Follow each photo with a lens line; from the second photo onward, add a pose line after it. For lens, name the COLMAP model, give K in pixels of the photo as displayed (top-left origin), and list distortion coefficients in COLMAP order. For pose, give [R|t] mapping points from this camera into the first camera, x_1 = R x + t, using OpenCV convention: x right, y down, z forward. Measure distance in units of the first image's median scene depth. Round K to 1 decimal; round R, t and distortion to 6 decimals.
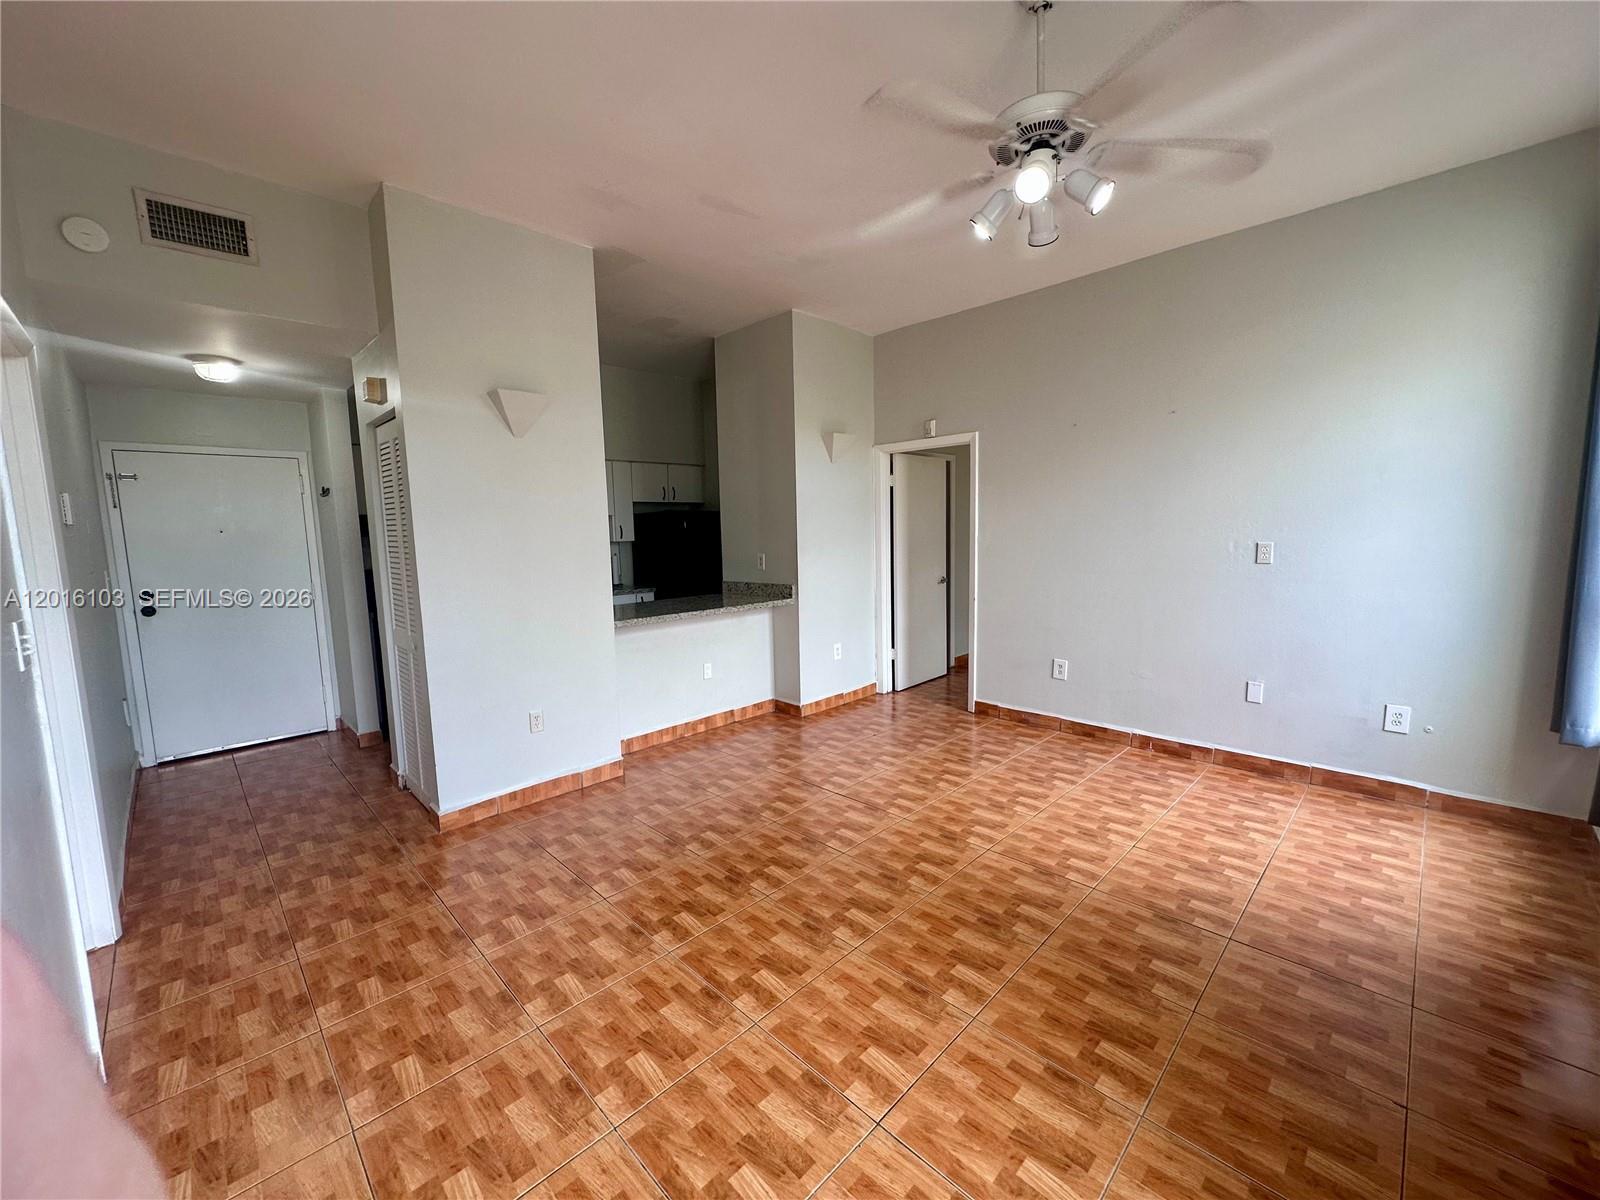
lens RADIAL K [[640.0, 0, 800.0], [0, 640.0, 600.0], [0, 0, 1]] dist [0.001520, 0.001058]
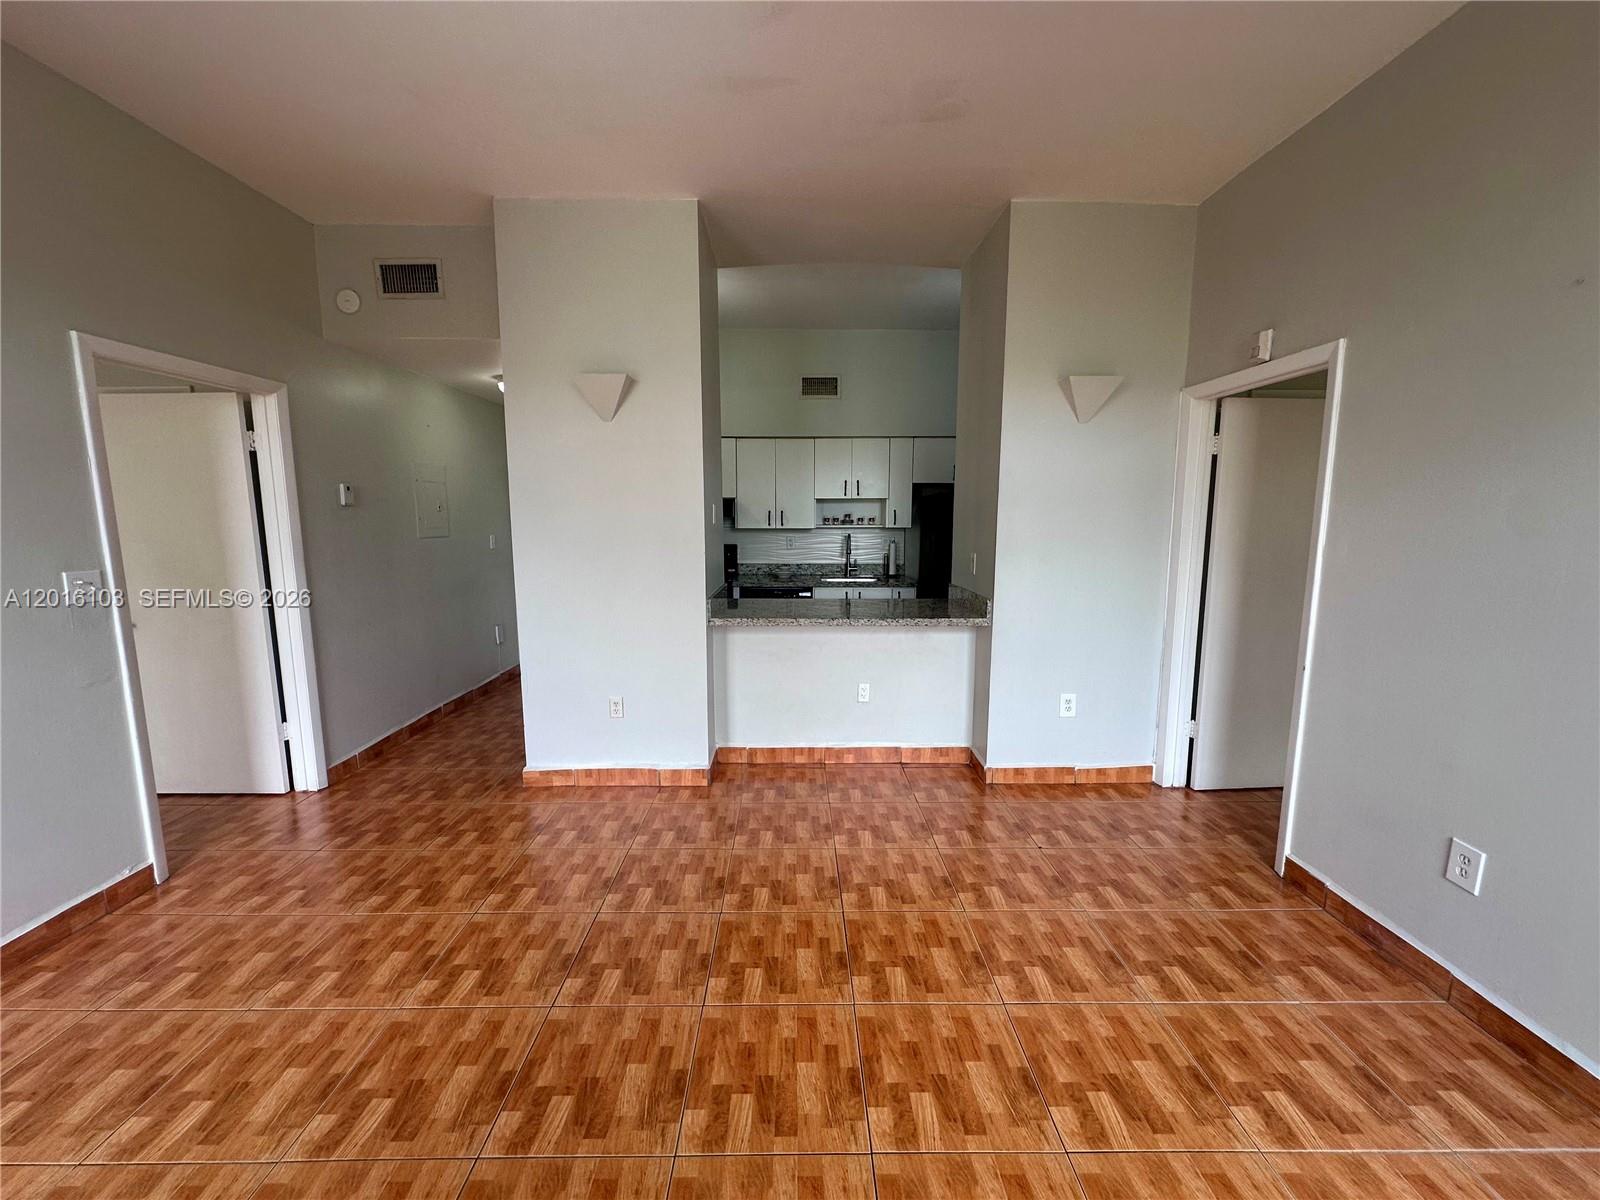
lens RADIAL K [[649.3, 0, 796.4], [0, 649.3, 582.4], [0, 0, 1]] dist [0.005072, -0.000156]
pose [[0.715433, 0.094915, -0.692205, 0.351876], [-0.097788, 0.994581, 0.035307, -0.046927], [0.691805, 0.042430, 0.720837, 0.349110]]
